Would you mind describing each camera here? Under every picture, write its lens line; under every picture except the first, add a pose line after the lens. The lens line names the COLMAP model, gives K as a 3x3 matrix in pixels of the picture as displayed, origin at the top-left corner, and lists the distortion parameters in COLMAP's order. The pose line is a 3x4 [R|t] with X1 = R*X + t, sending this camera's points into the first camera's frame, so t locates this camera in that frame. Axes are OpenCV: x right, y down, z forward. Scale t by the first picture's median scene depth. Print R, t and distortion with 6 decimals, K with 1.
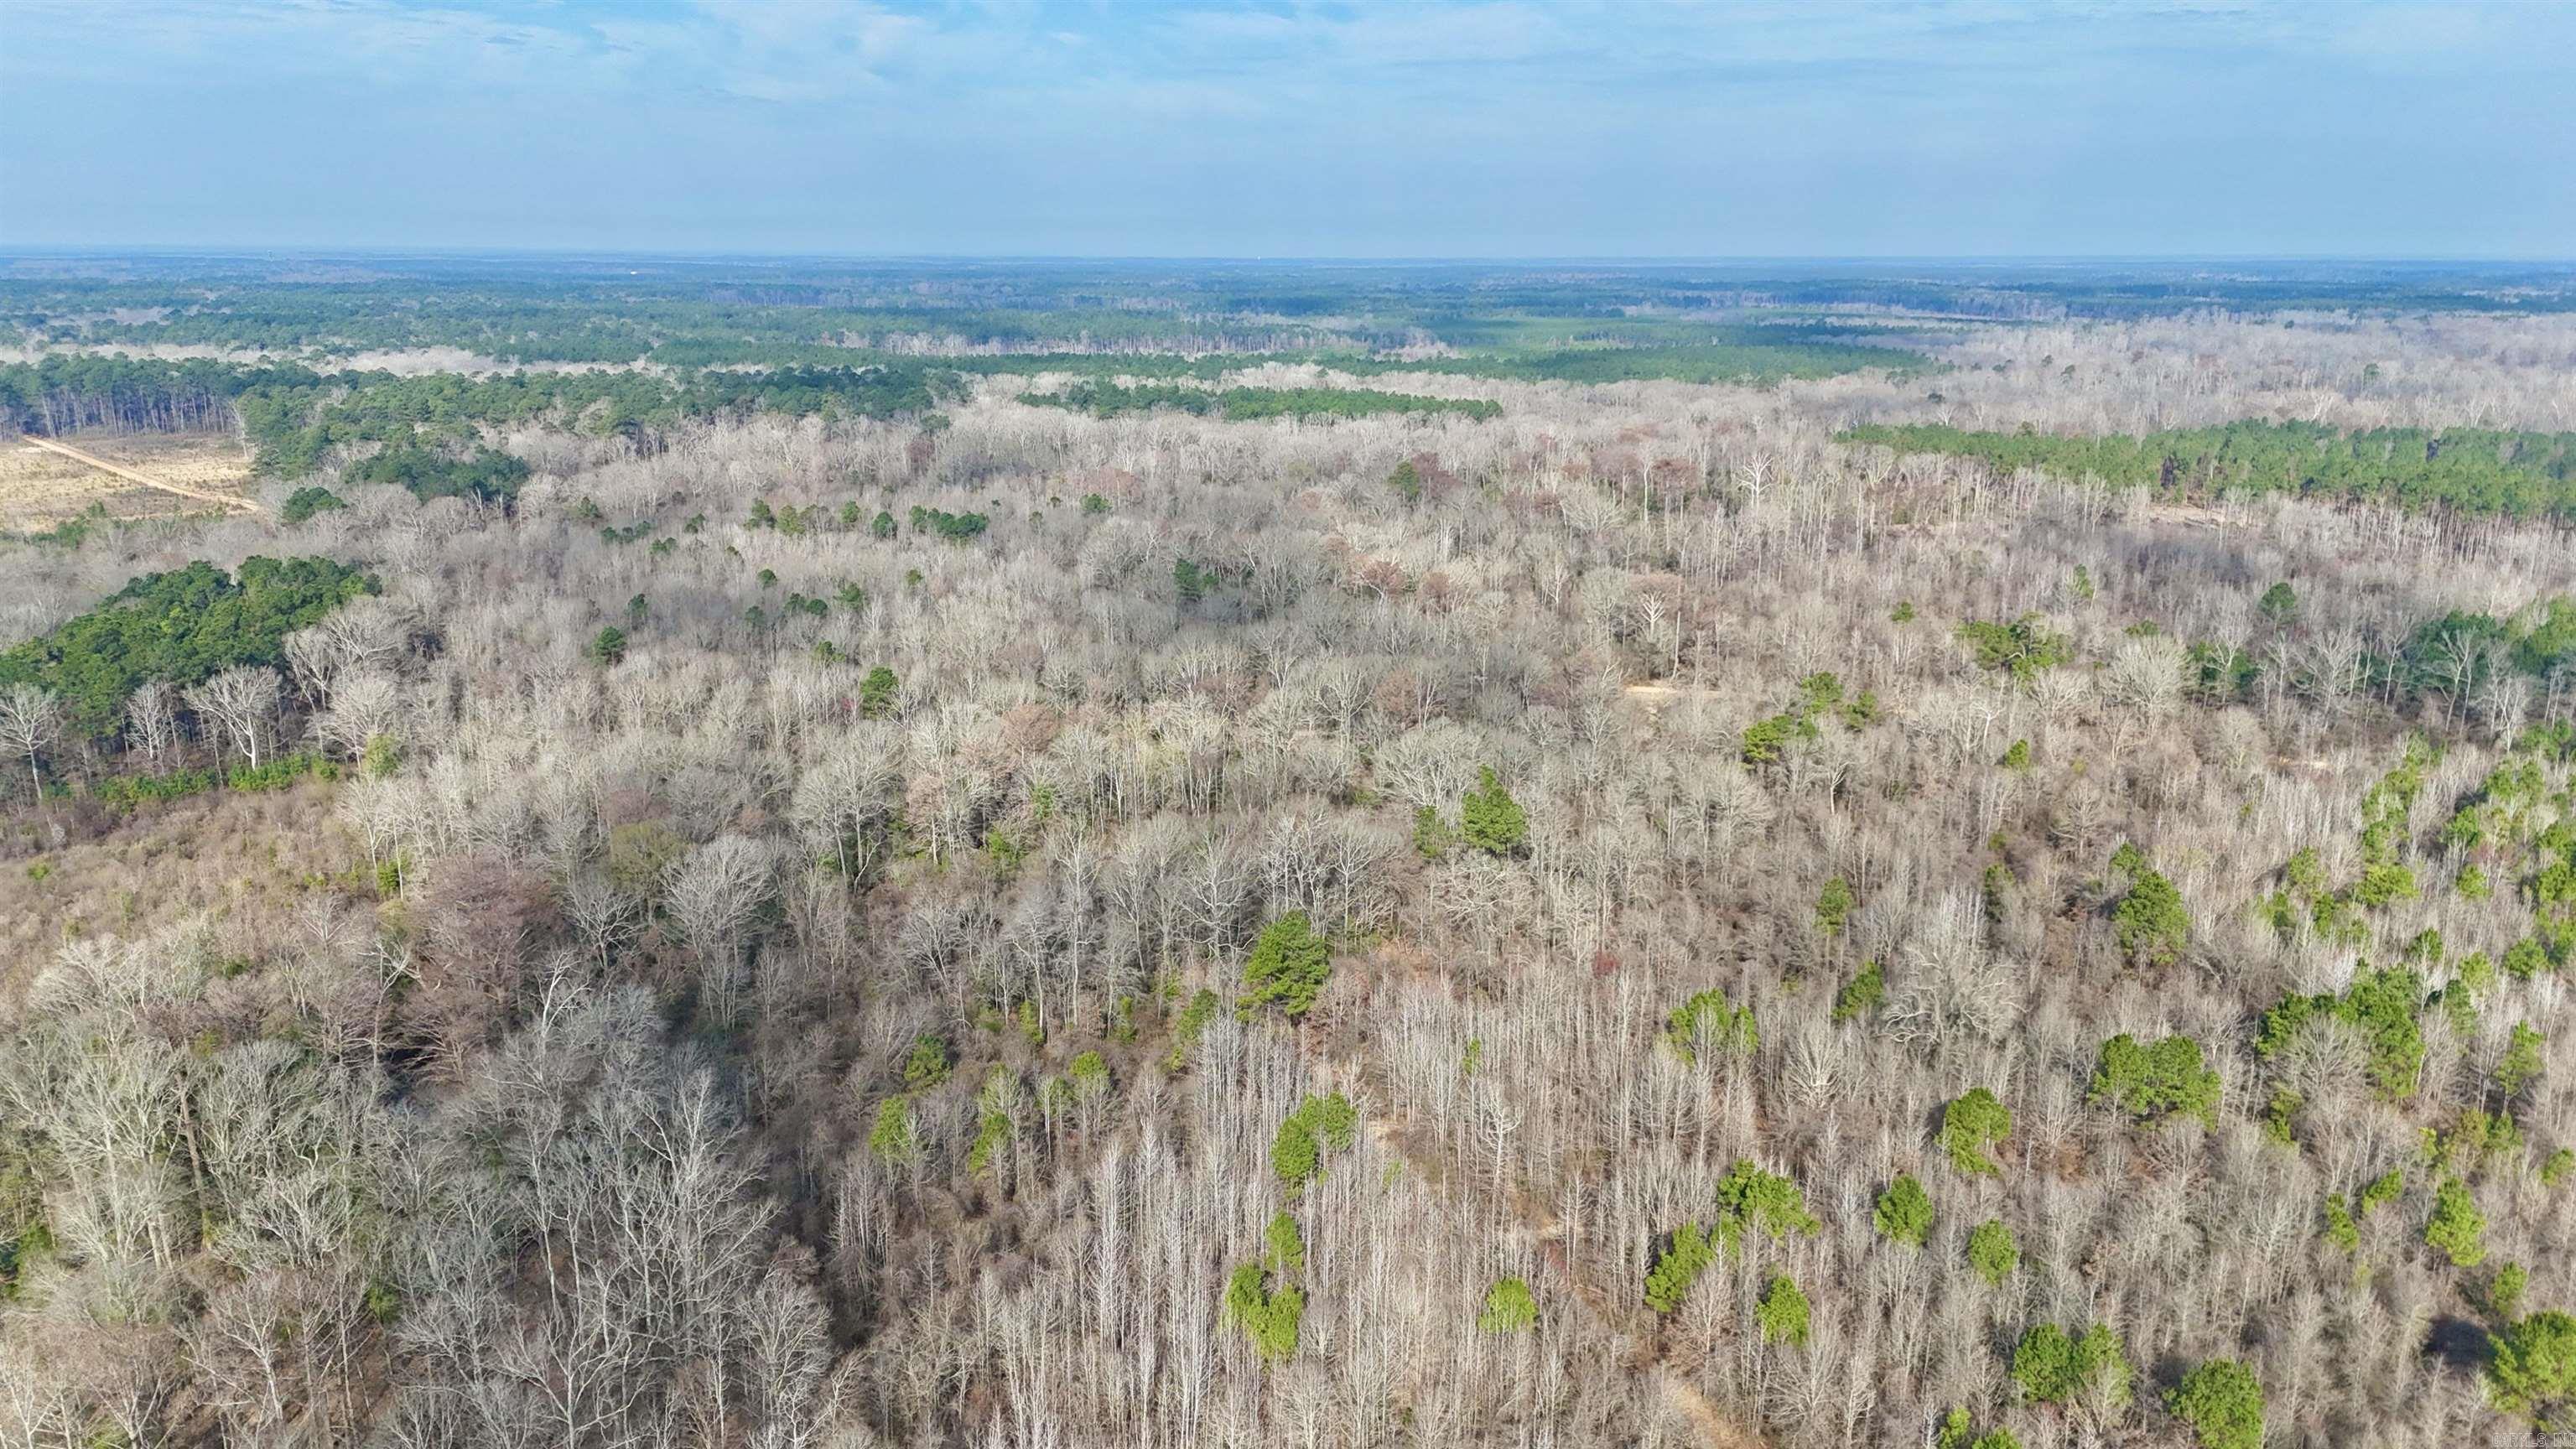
lens RADIAL K [[1863.9, 0, 1288.0], [0, 1863.9, 724.5], [0, 0, 1]] dist [0.110369, -0.192801]
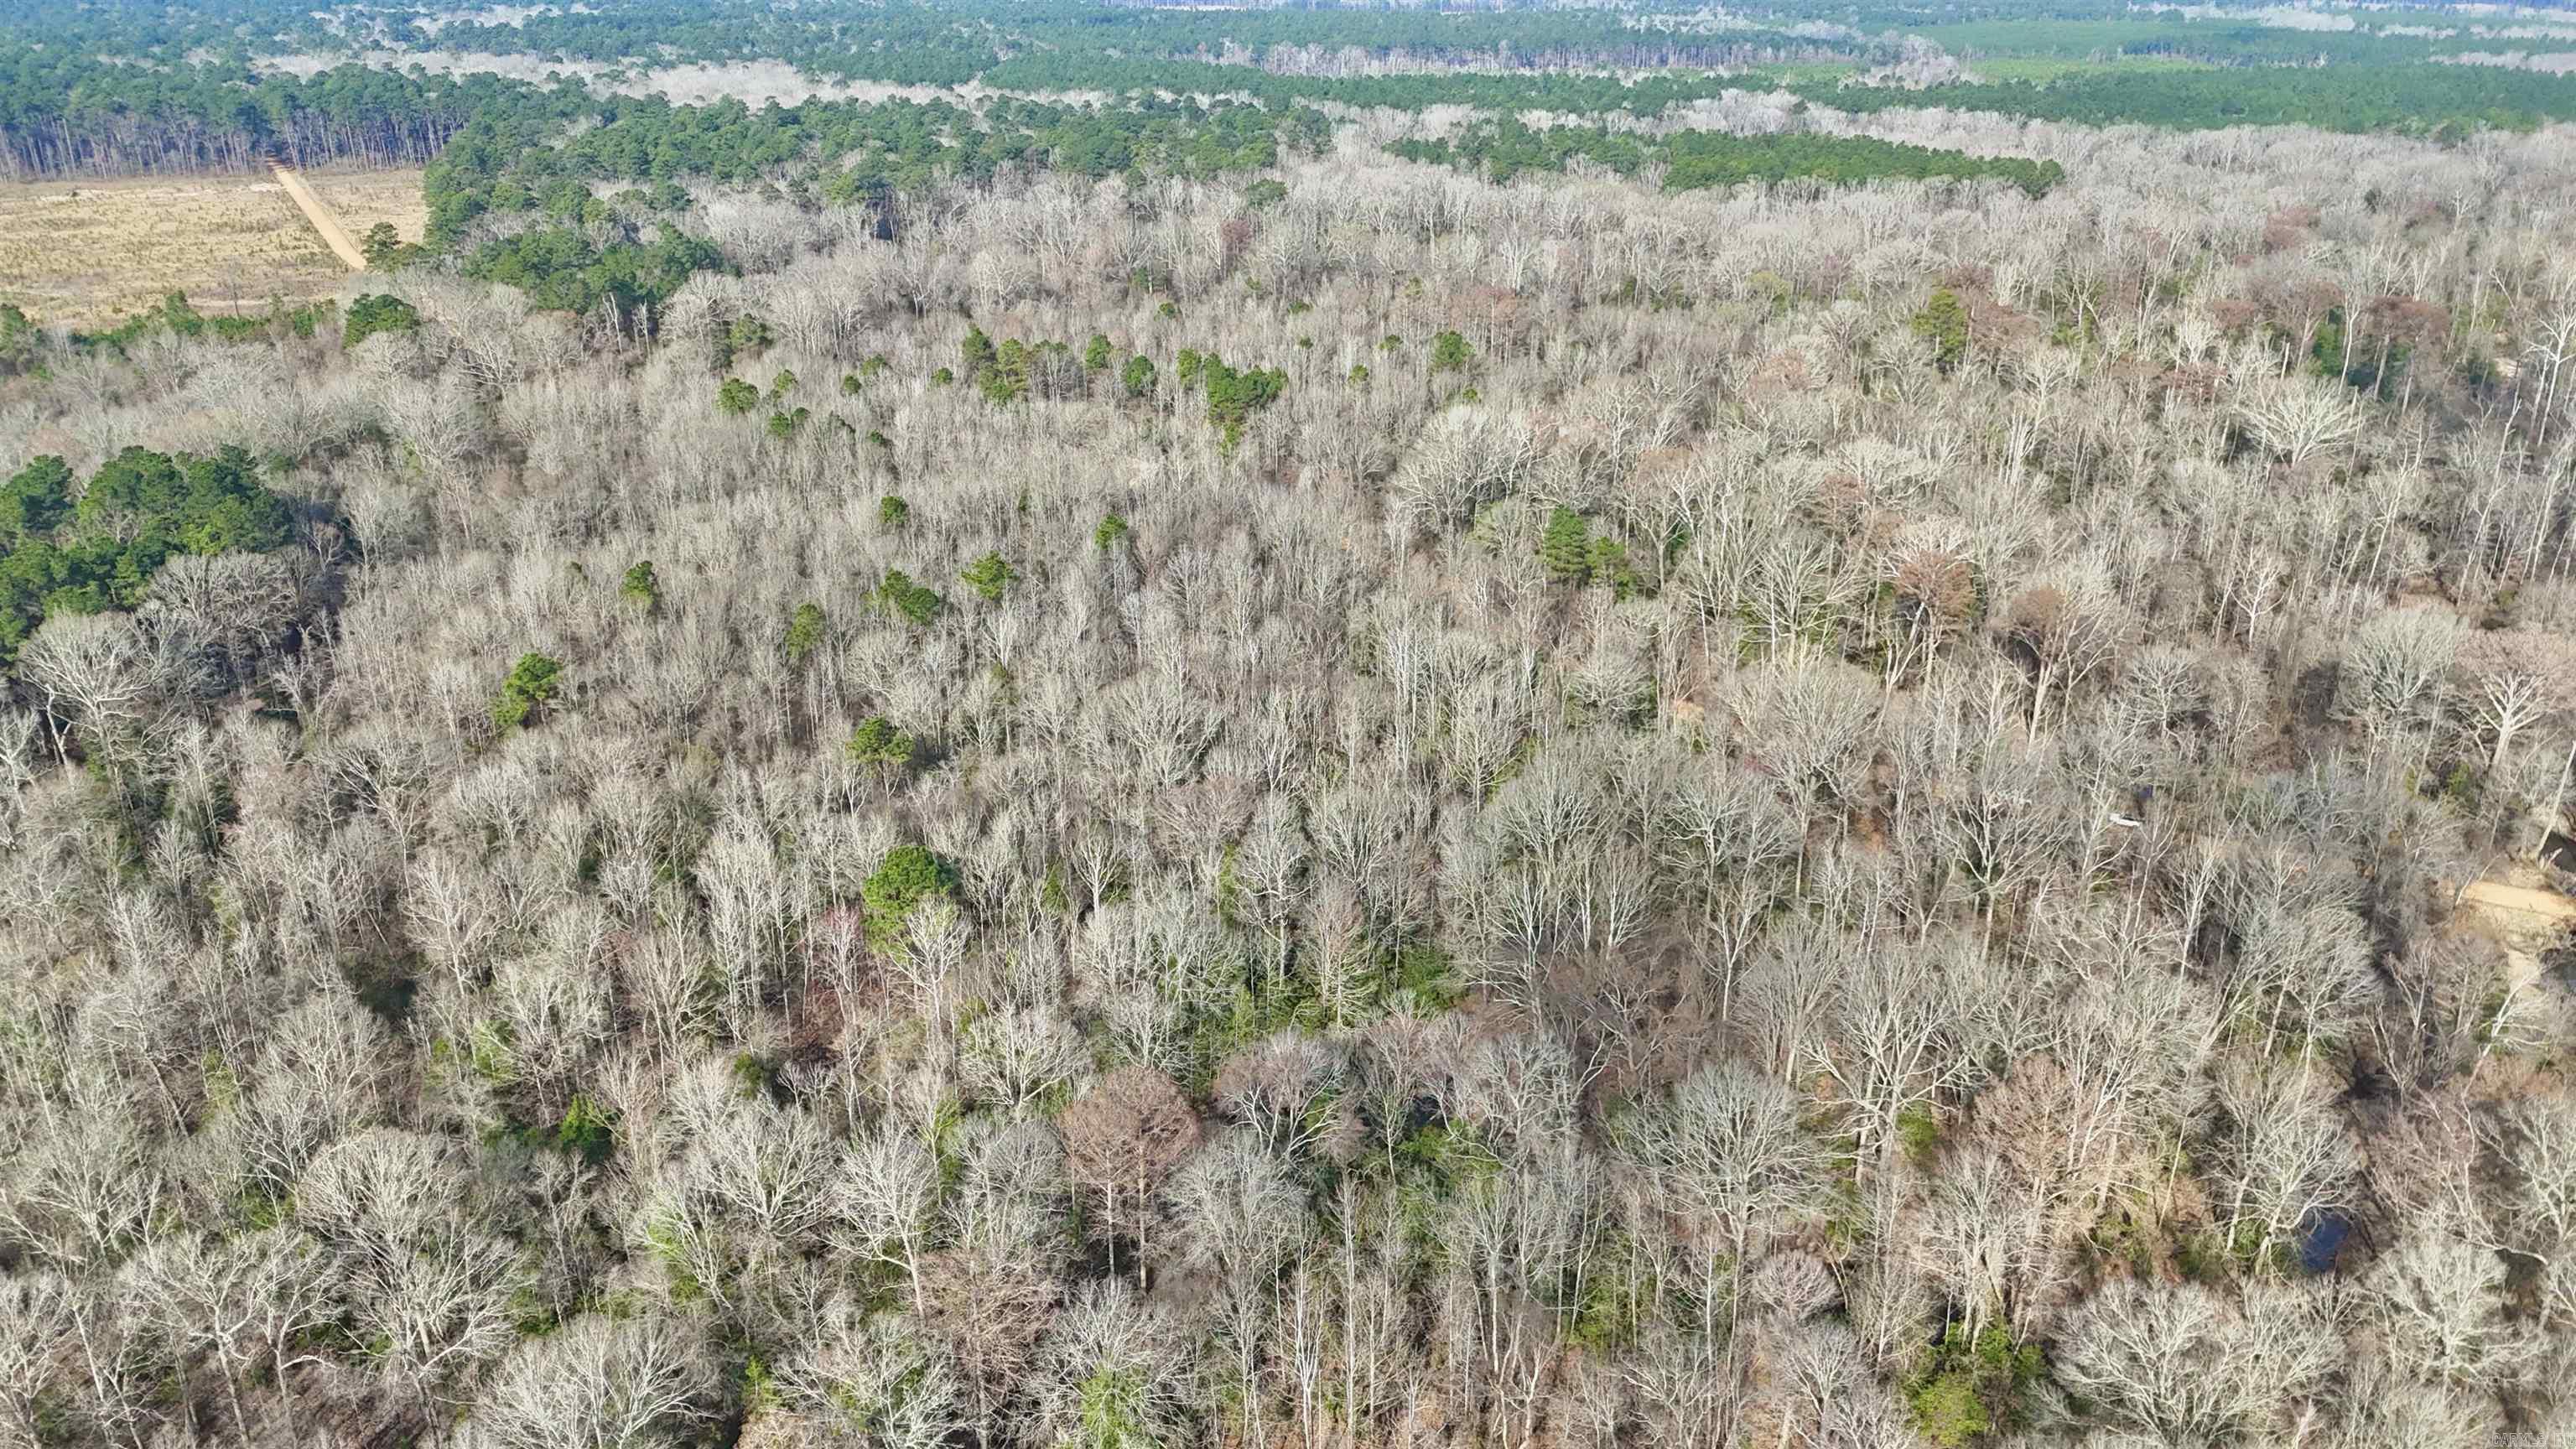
lens RADIAL K [[1858.8, 0, 1286.1], [0, 1858.8, 740.3], [0, 0, 1]] dist [0.066361, -0.063455]
pose [[0.974852, 0.087617, -0.204909, -0.010101], [-0.054440, 0.985241, 0.162283, -0.070407], [0.216103, -0.147047, 0.965234, 0.267255]]
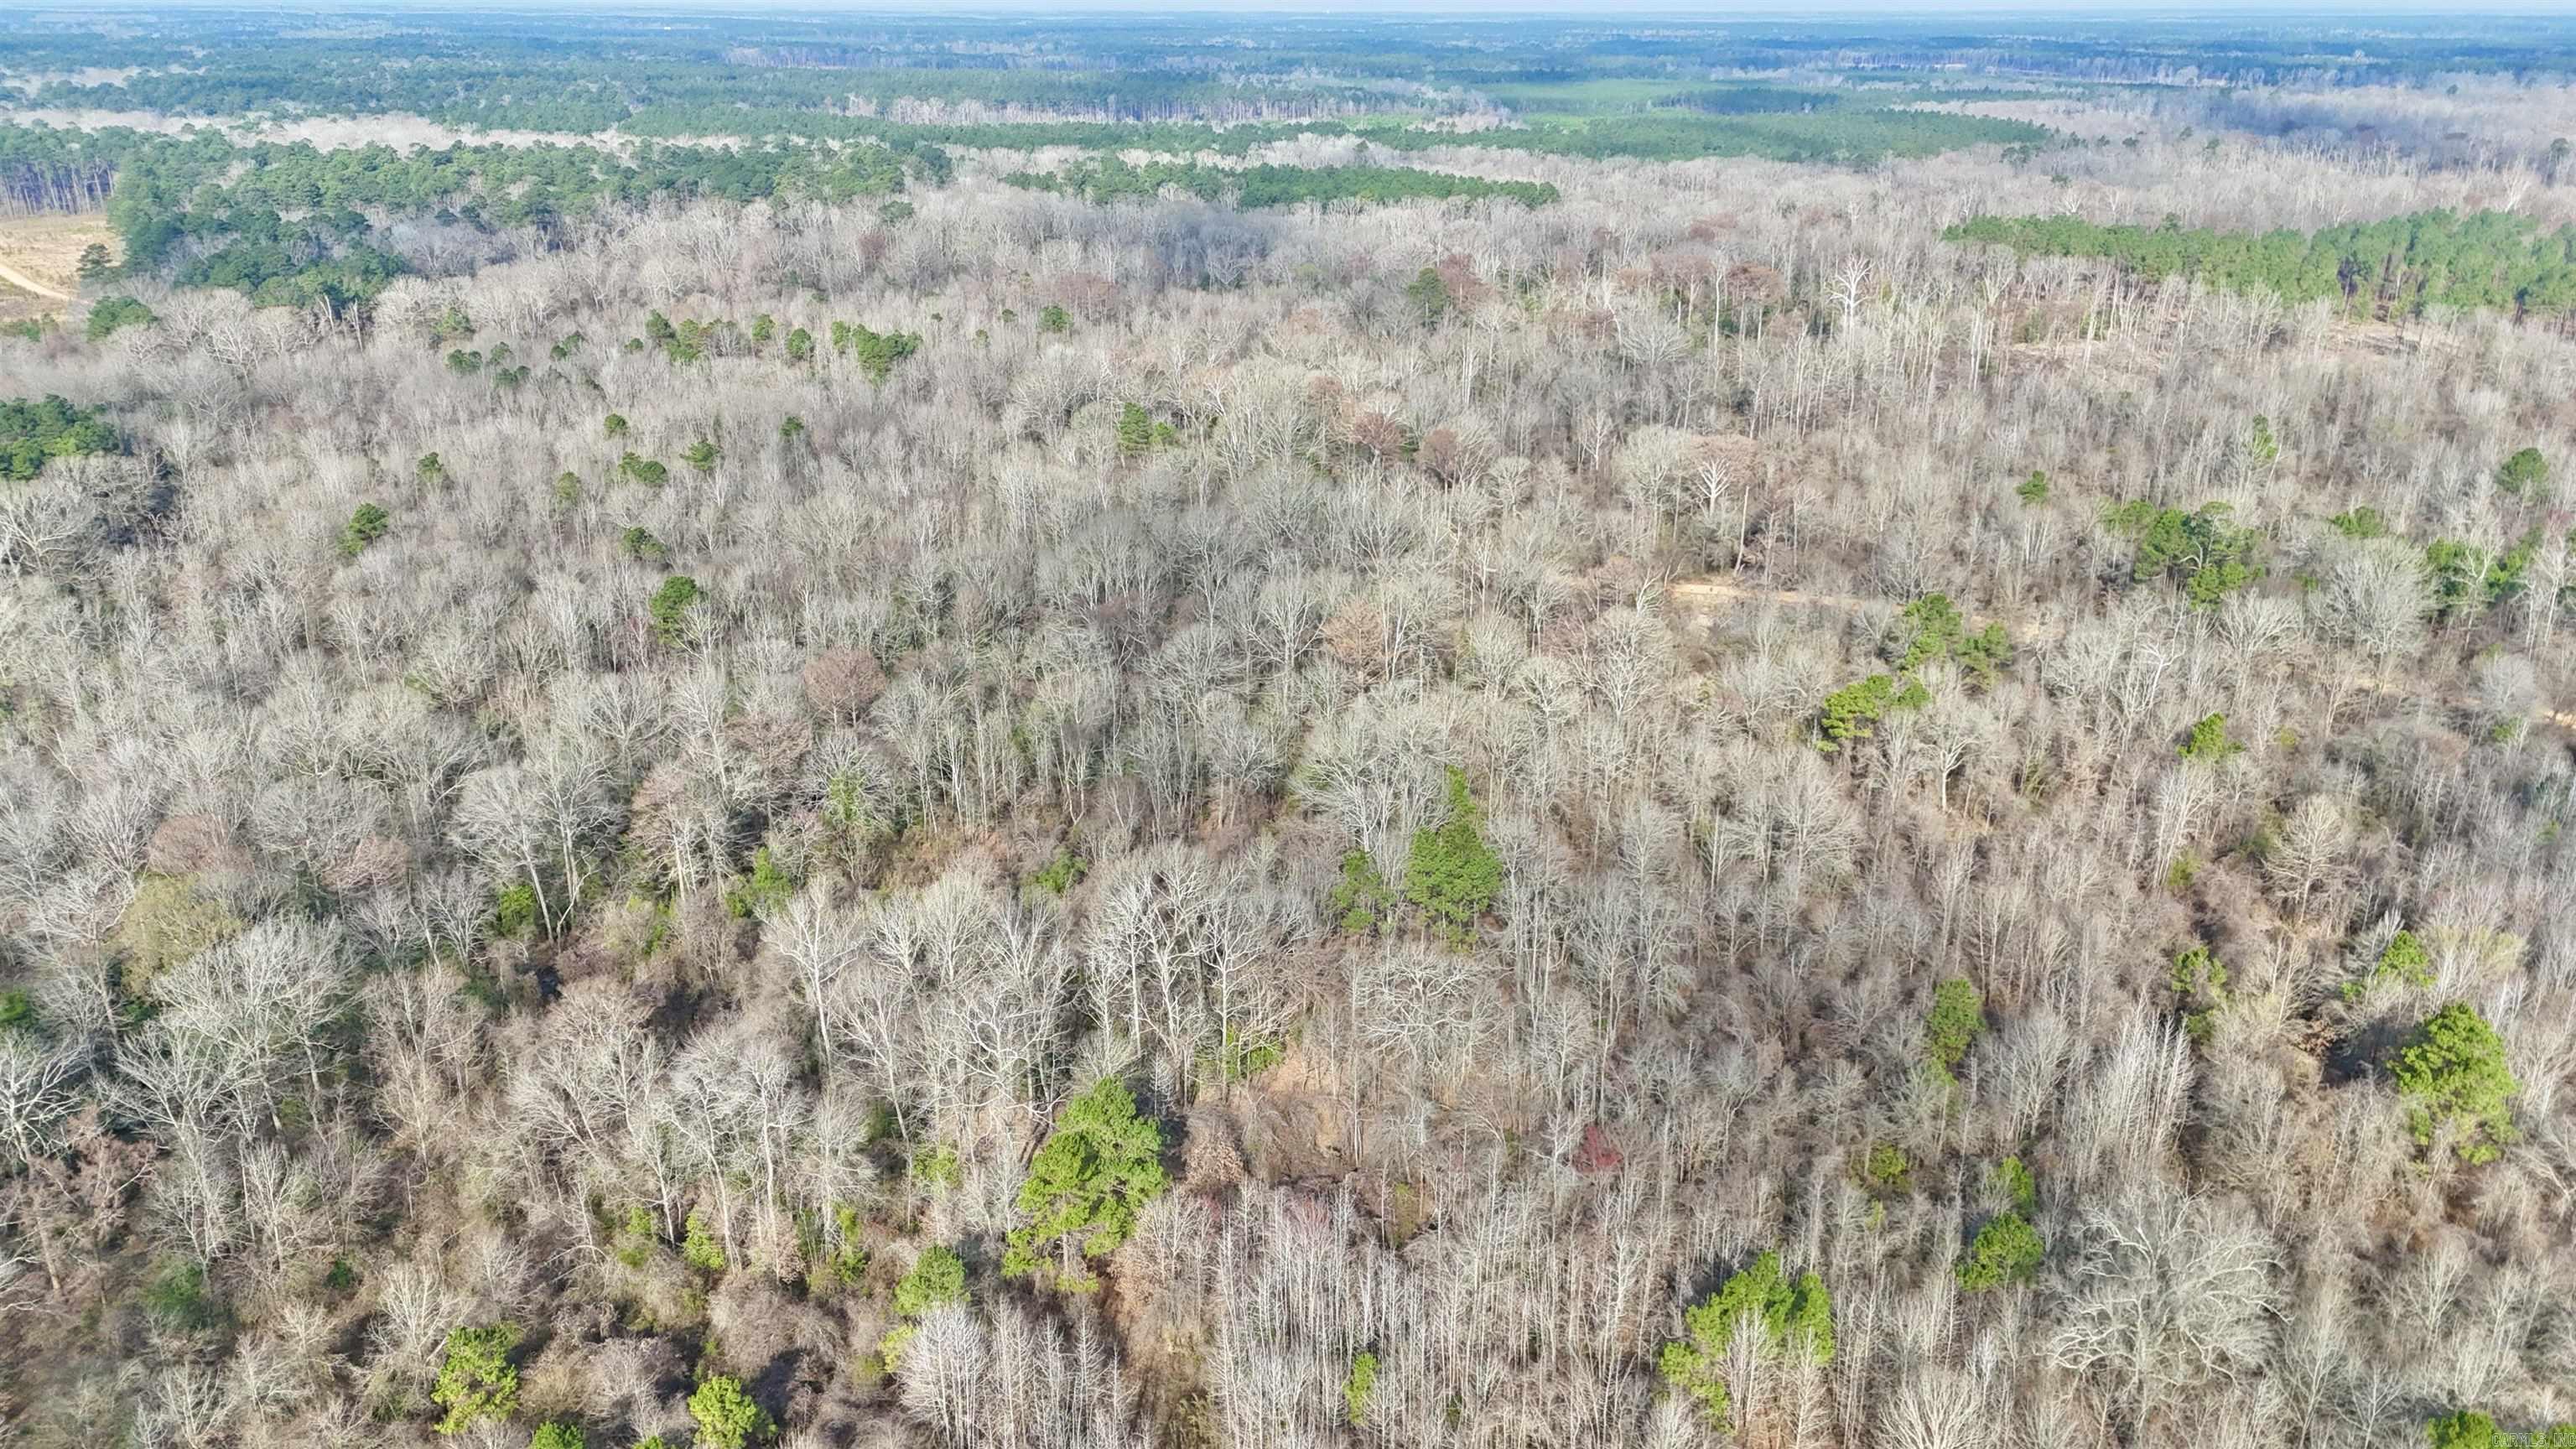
lens RADIAL K [[1858.8, 0, 1286.1], [0, 1858.8, 740.3], [0, 0, 1]] dist [0.066361, -0.063455]
pose [[0.999282, 0.014330, -0.035070, 0.026985], [-0.009781, 0.991908, 0.126583, -0.030915], [0.036600, -0.126149, 0.991336, 0.123151]]
